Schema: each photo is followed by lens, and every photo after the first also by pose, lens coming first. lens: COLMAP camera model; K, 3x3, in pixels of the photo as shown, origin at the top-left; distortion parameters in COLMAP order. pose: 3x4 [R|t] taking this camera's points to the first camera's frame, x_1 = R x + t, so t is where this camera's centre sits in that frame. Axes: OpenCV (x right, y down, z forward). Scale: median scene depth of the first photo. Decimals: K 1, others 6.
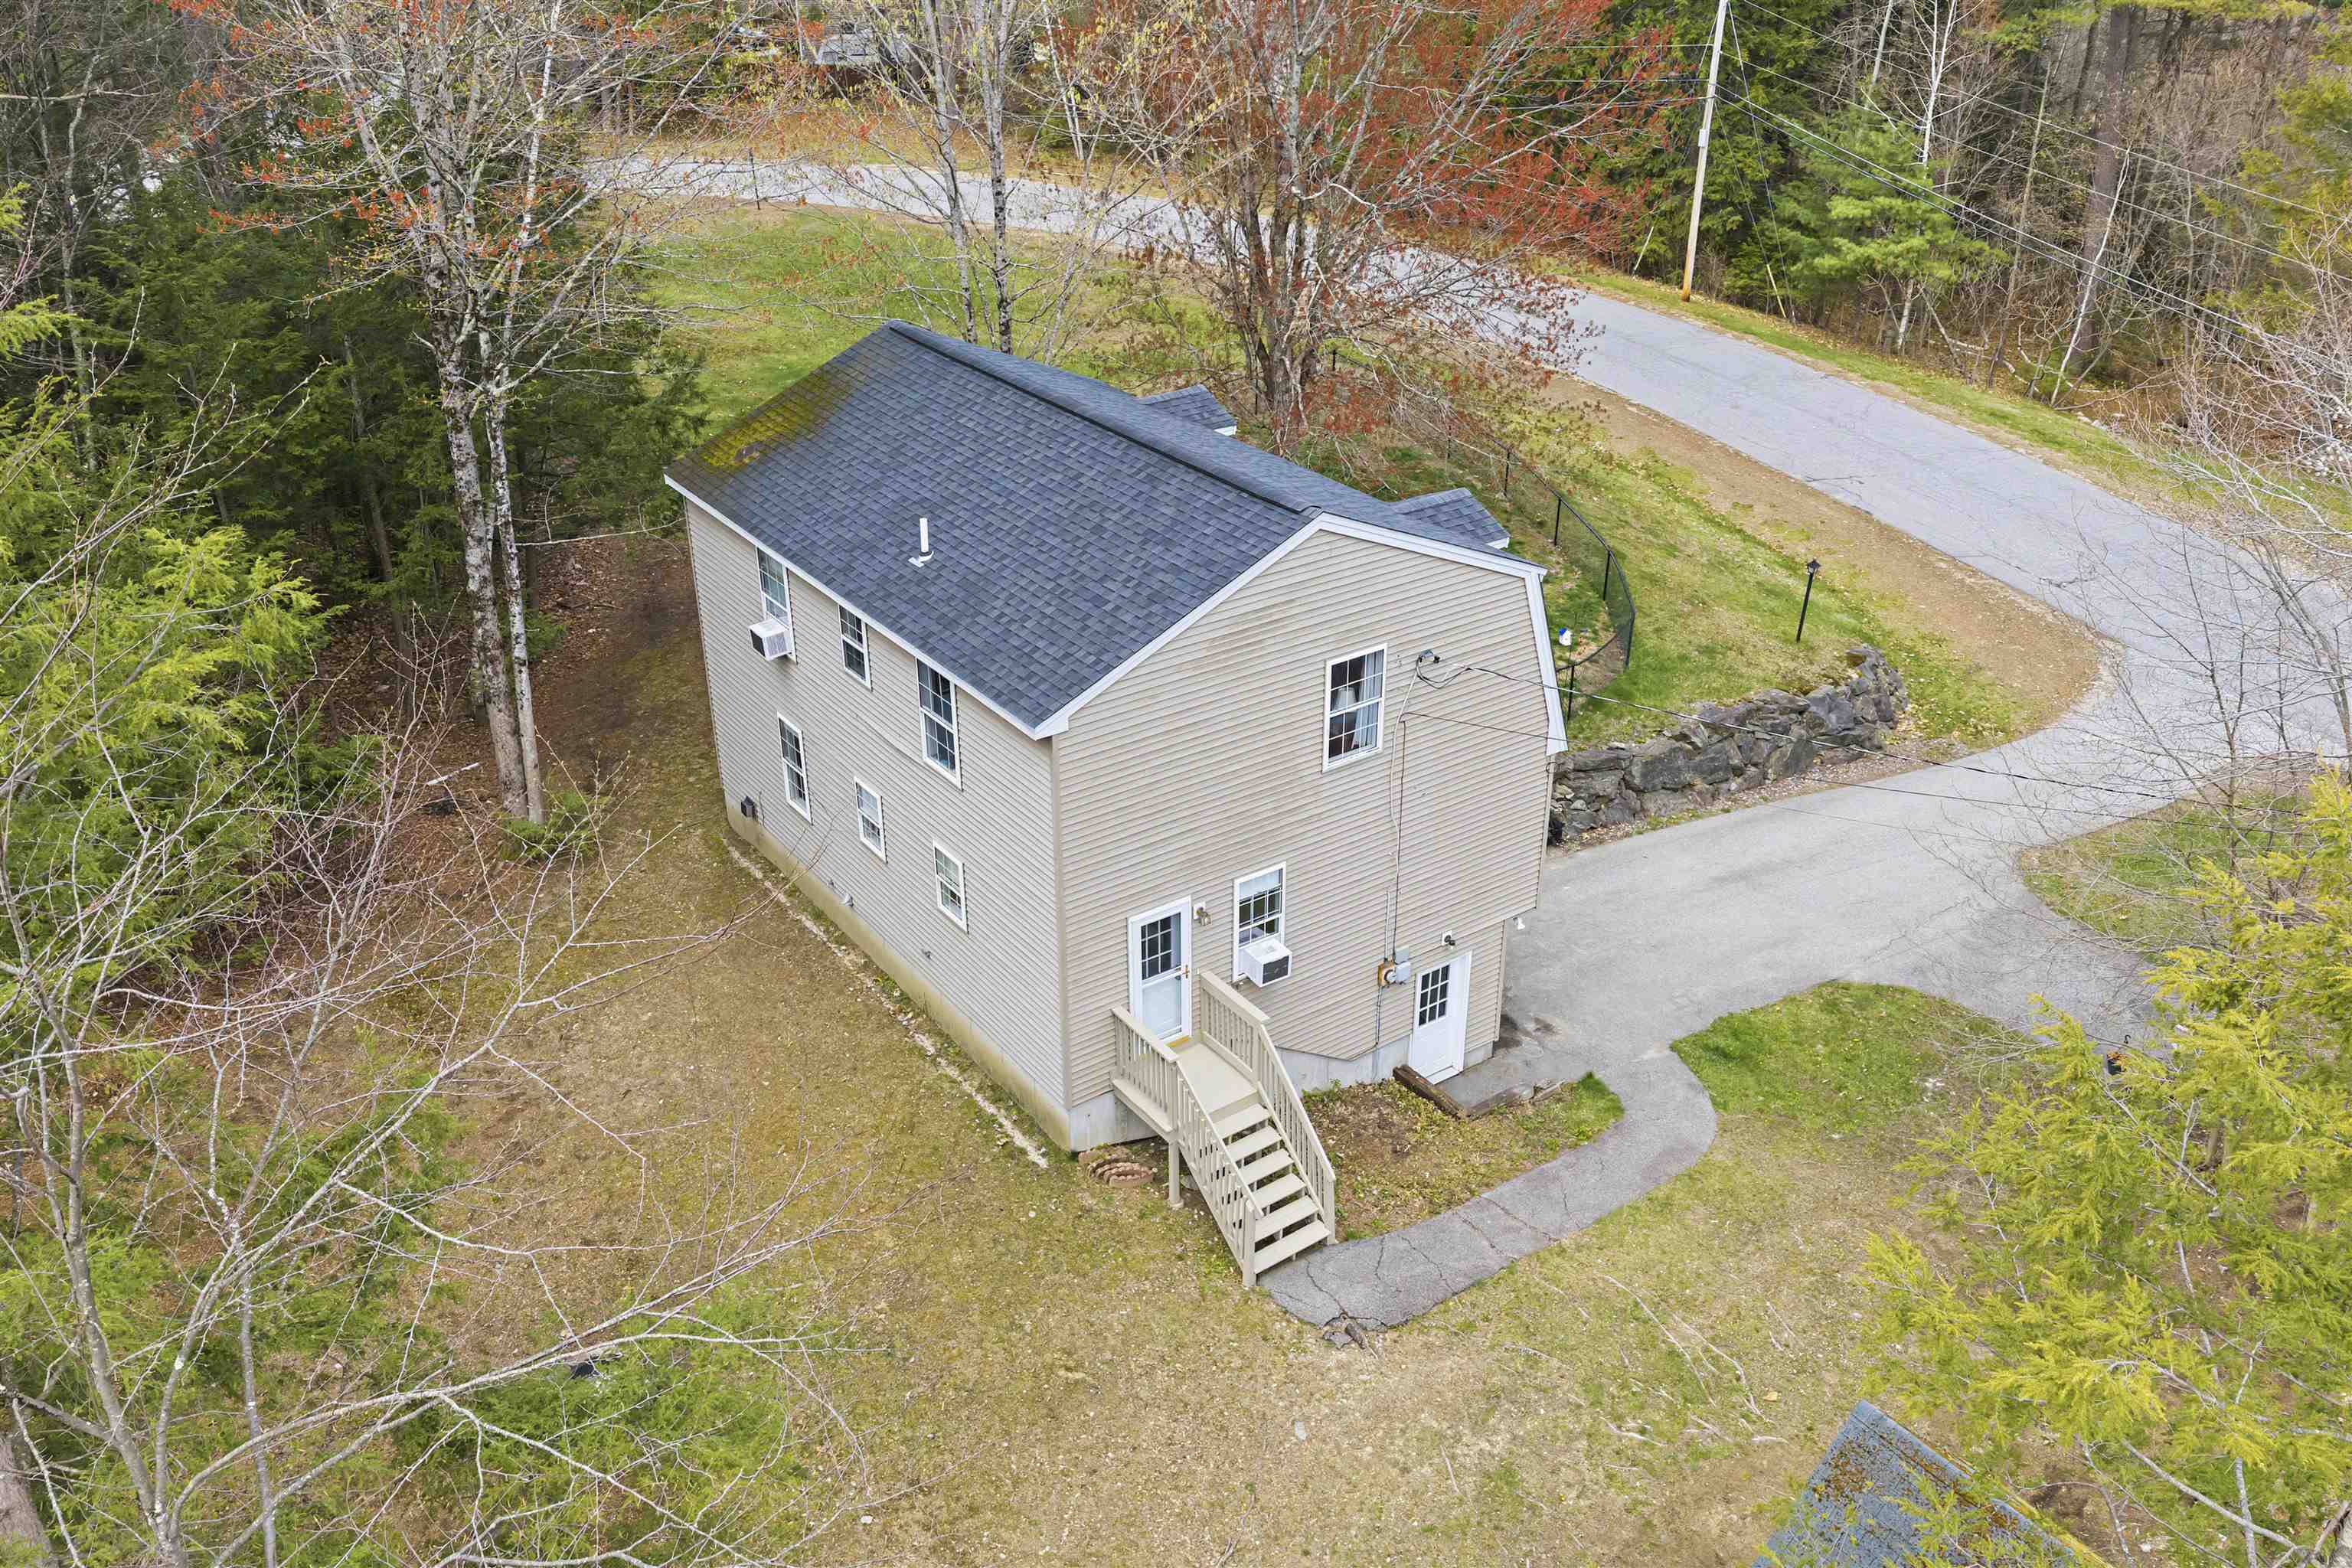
lens RADIAL K [[1944.4, 0, 1176.0], [0, 1944.4, 784.0], [0, 0, 1]] dist [-0.003596, -0.007166]
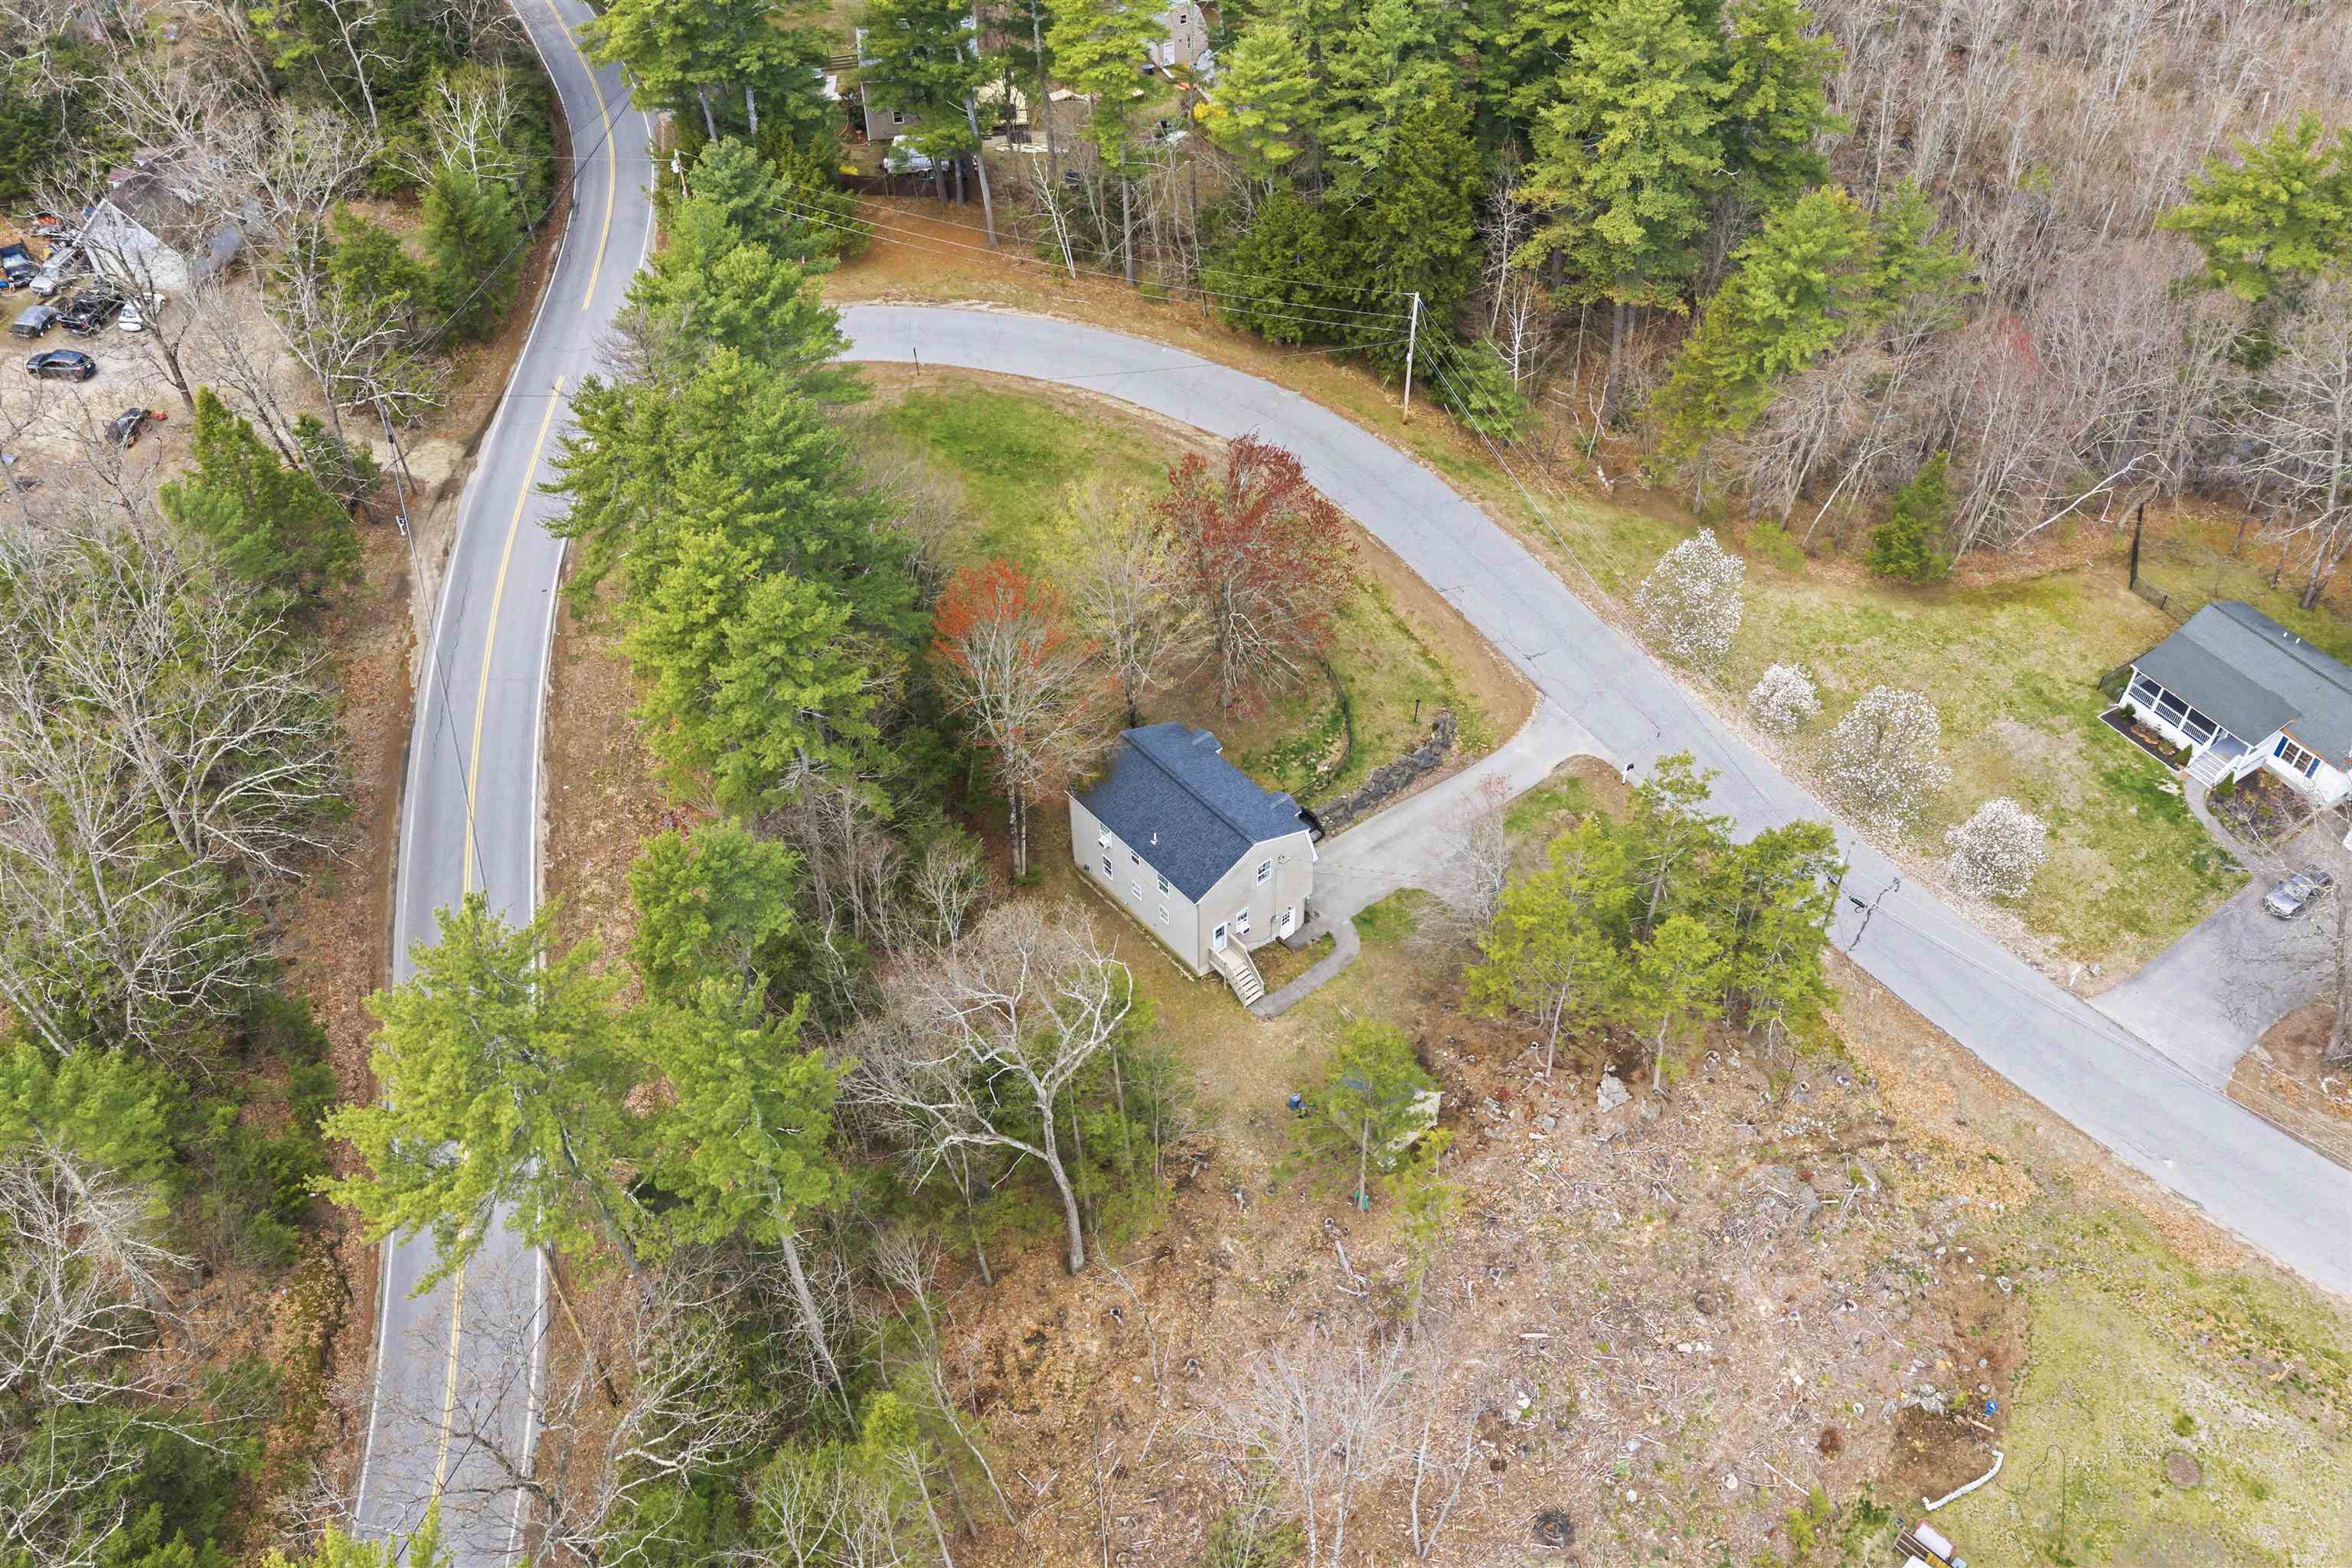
lens RADIAL K [[1944.4, 0, 1176.0], [0, 1944.4, 784.0], [0, 0, 1]] dist [-0.003596, -0.007166]
pose [[0.995798, -0.071712, 0.056947, -0.259730], [0.052360, 0.956082, 0.288383, -1.173420], [-0.075127, -0.284190, 0.955820, -2.376834]]
